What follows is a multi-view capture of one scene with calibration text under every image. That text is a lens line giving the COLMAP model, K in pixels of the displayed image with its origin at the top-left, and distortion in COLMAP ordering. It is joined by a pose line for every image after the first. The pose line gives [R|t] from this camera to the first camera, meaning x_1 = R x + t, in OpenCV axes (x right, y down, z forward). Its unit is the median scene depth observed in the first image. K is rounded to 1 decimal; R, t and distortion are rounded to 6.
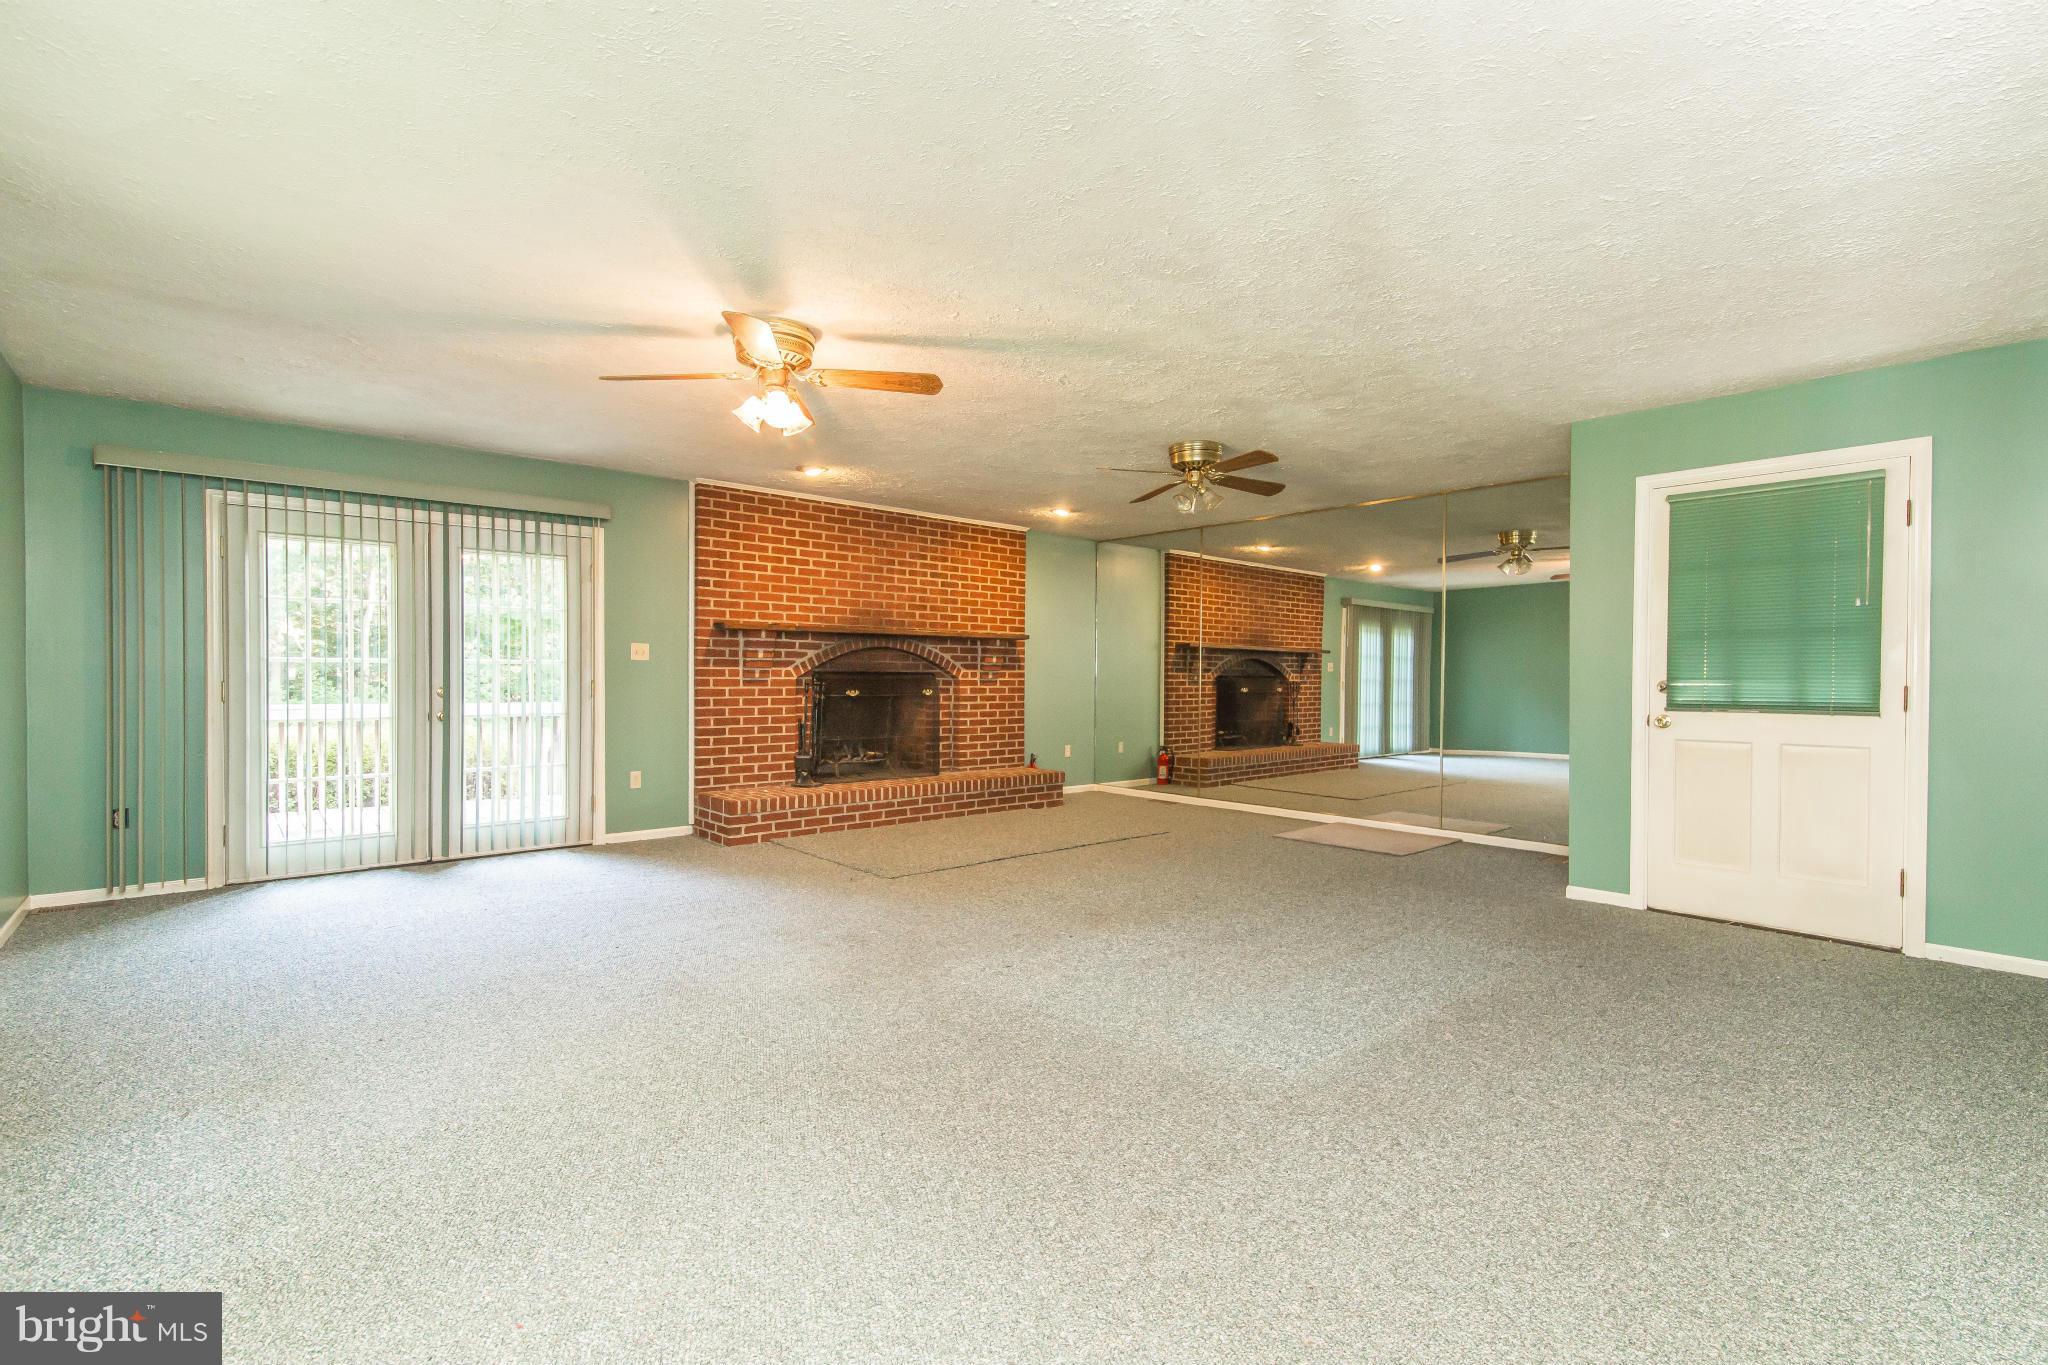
lens RADIAL K [[933.2, 0, 1024.0], [0, 933.2, 682.5], [0, 0, 1]] dist [-0.001725, -0.000396]
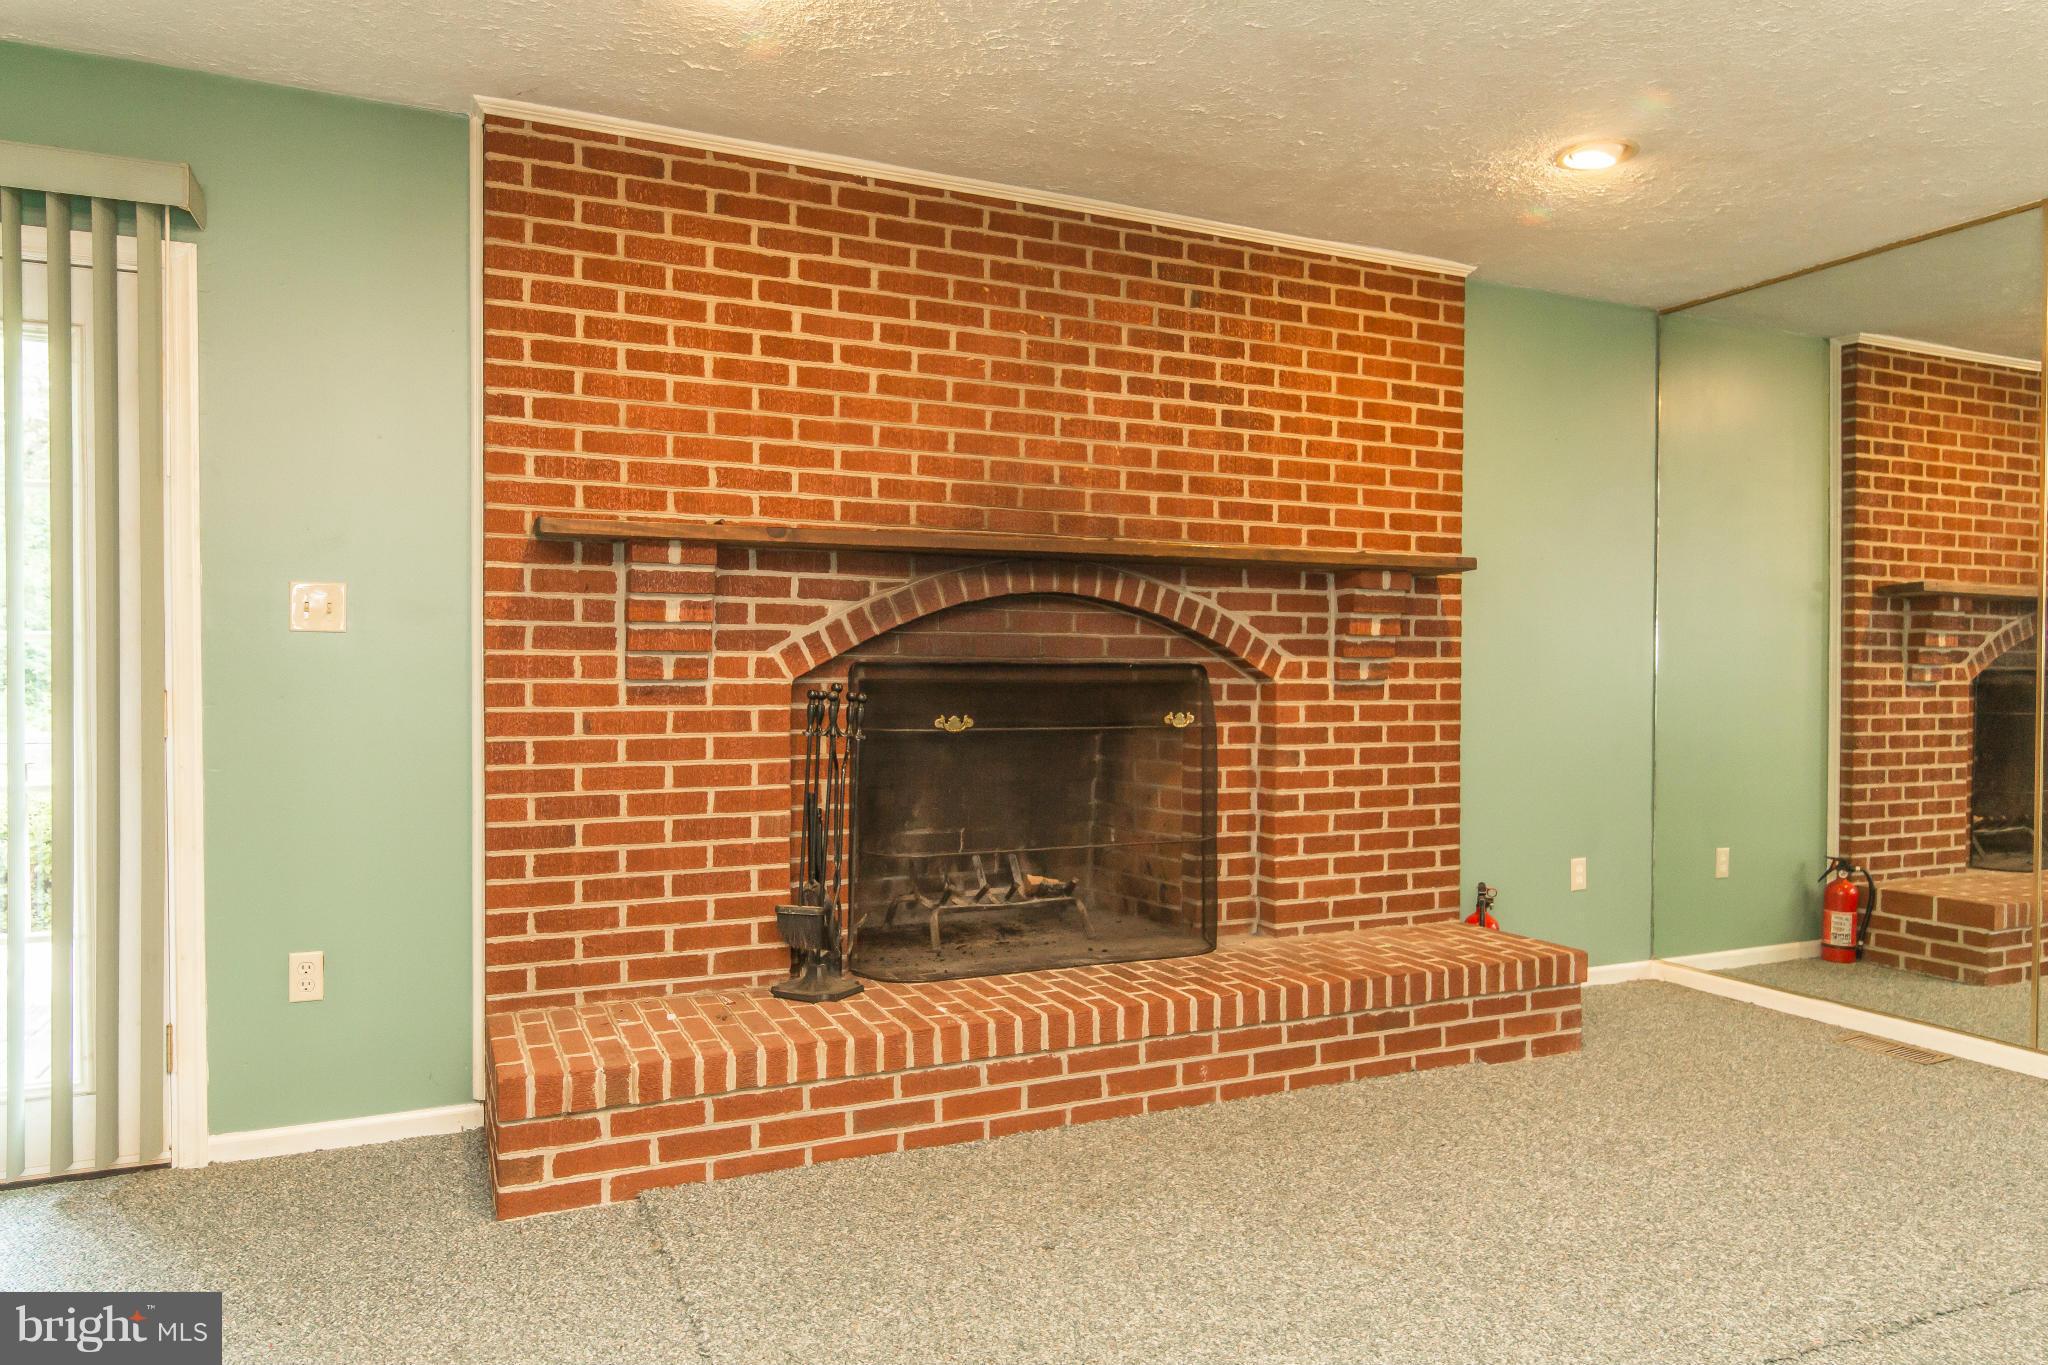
lens RADIAL K [[1396.5, 0, 1024.0], [0, 1396.5, 682.5], [0, 0, 1]] dist [-0.003720, -0.002719]
pose [[0.960587, 0.000733, -0.277978, -0.013294], [-0.000140, 0.999998, 0.002156, -0.004826], [0.277979, -0.002032, 0.960585, 0.483795]]
